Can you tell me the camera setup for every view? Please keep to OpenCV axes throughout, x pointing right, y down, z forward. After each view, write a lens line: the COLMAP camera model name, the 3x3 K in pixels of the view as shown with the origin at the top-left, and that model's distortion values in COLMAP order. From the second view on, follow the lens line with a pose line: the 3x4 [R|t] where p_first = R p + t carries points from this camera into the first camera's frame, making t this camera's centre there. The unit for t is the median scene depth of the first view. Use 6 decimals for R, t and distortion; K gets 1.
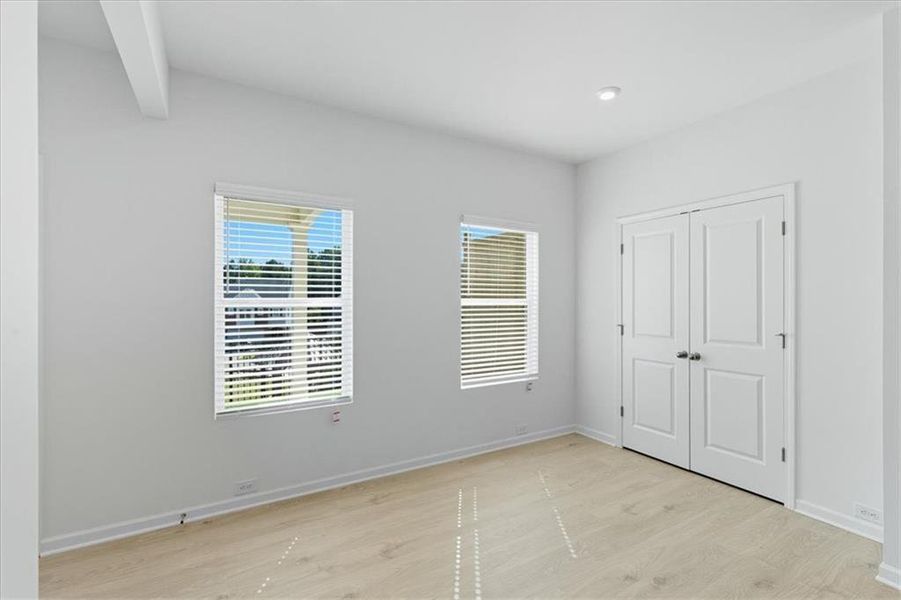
lens RADIAL K [[407.1, 0, 453.0], [0, 407.1, 301.5], [0, 0, 1]] dist [-0.001475, 0.010185]
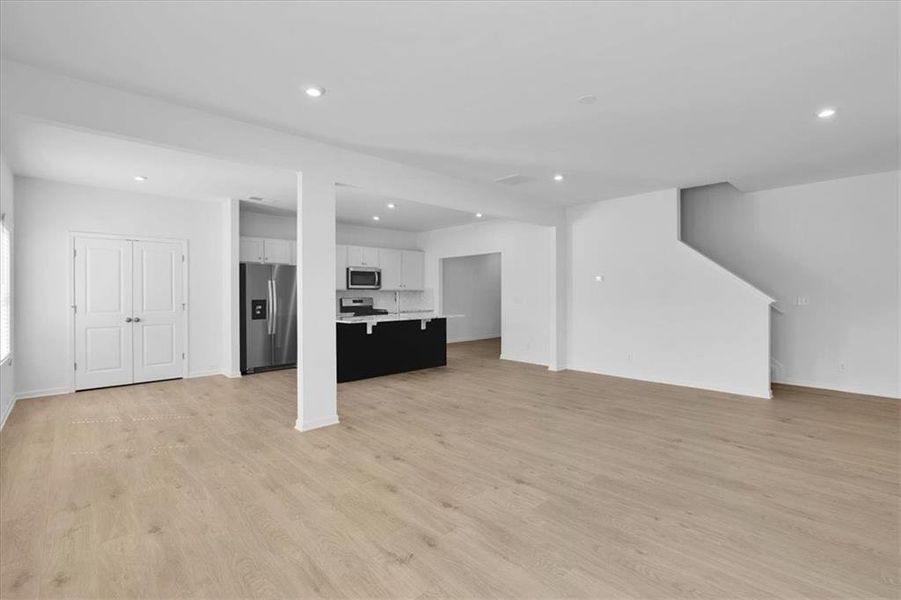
lens RADIAL K [[407.1, 0, 453.0], [0, 407.1, 301.5], [0, 0, 1]] dist [-0.001475, 0.010185]
pose [[-0.210720, -0.021105, 0.977319, -1.293199], [0.005091, 0.999730, 0.022687, 0.014948], [-0.977533, 0.009756, -0.210555, -0.003697]]
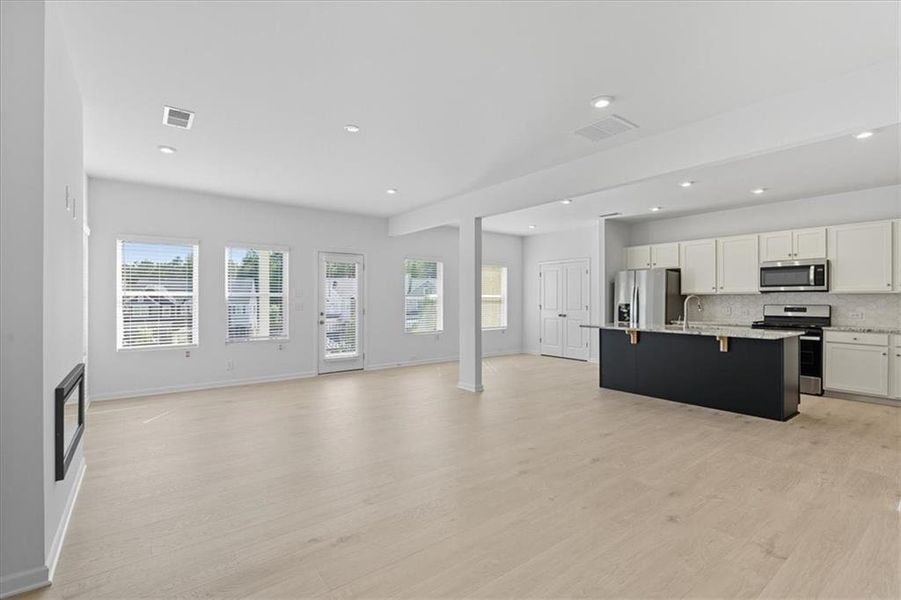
lens RADIAL K [[407.1, 0, 453.0], [0, 407.1, 301.5], [0, 0, 1]] dist [-0.001475, 0.010185]
pose [[0.993239, -0.002067, 0.116066, -0.409394], [0.001515, 0.999987, 0.004847, 0.021655], [-0.116074, -0.004639, 0.993230, -1.427008]]
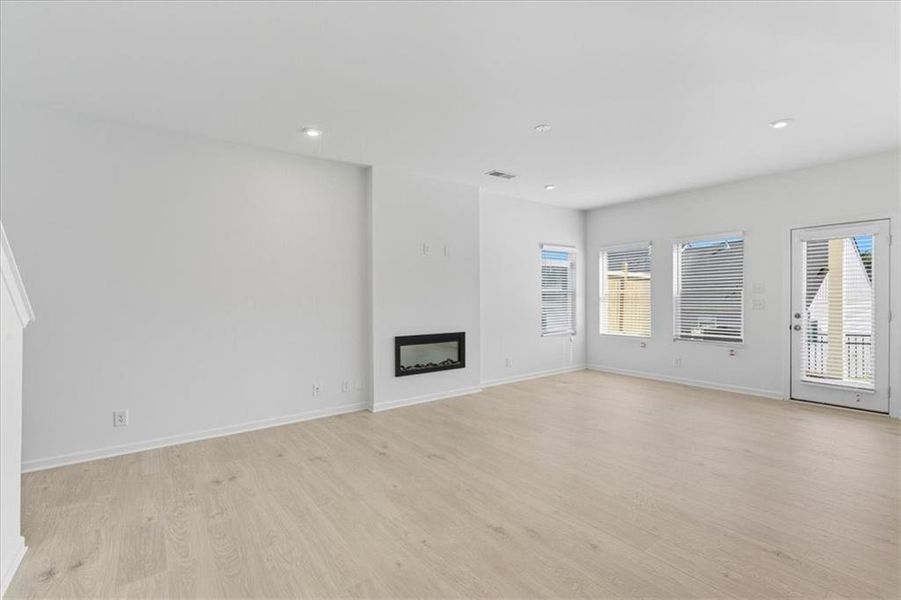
lens RADIAL K [[418.3, 0, 450.5], [0, 418.3, 300.0], [0, 0, 1]] dist [-0.000227, 0.000063]
pose [[0.109702, 0.009582, -0.993918, 0.441518], [0.005911, 0.999930, 0.010293, 0.014294], [0.993947, -0.007004, 0.109637, -0.780452]]
